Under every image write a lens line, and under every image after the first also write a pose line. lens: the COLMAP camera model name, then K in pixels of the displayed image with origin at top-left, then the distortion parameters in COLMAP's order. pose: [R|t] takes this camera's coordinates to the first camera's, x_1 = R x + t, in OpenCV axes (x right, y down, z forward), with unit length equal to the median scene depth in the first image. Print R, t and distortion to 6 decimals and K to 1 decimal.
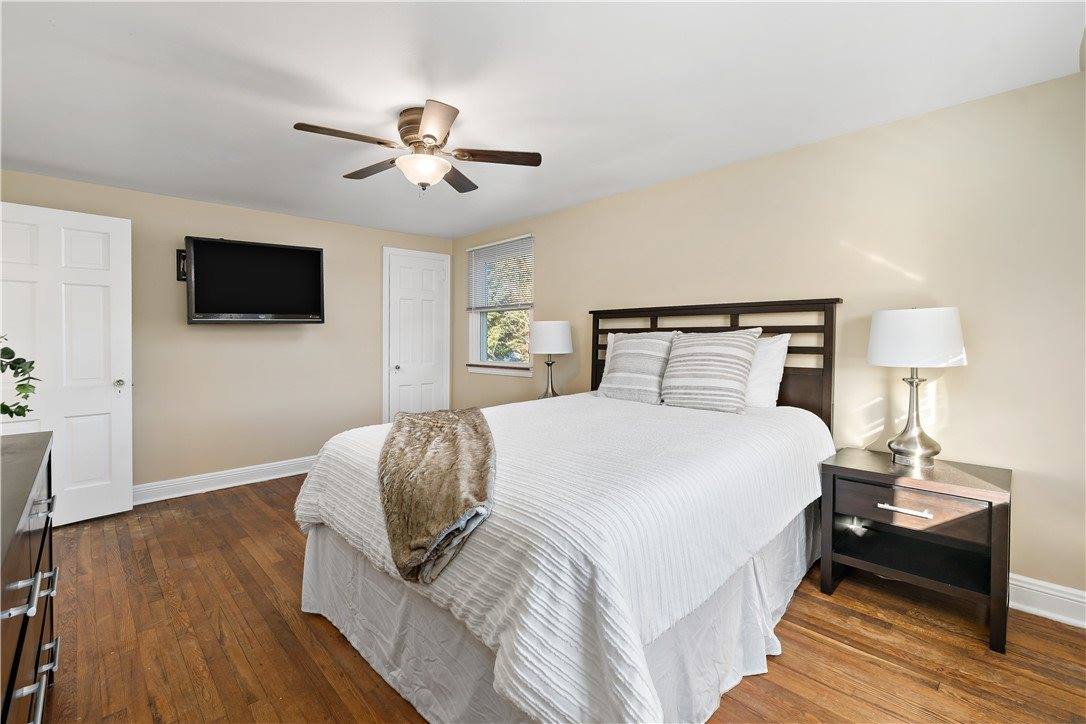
lens RADIAL K [[480.3, 0, 537.0], [0, 480.3, 339.8], [0, 0, 1]] dist [-0.000422, -0.000041]
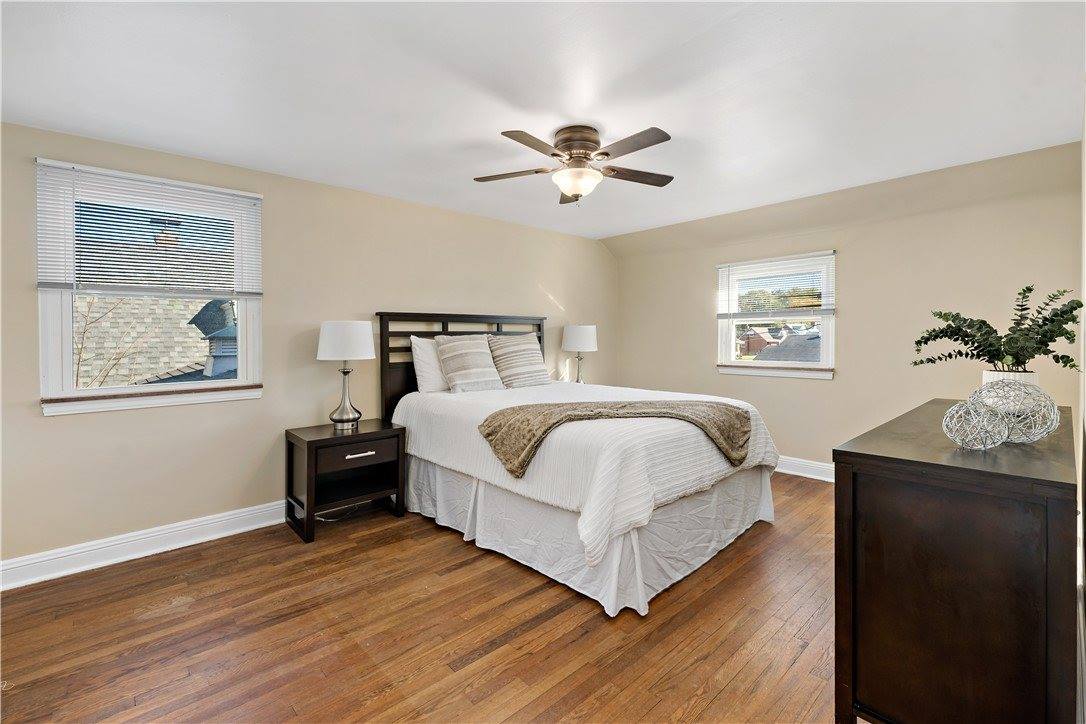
lens RADIAL K [[480.3, 0, 537.0], [0, 480.3, 339.8], [0, 0, 1]] dist [-0.000422, -0.000041]
pose [[0.020189, -0.001440, 0.999795, -0.916921], [0.017651, 0.999844, 0.001084, -0.001952], [-0.999640, 0.017626, 0.020211, 0.741958]]
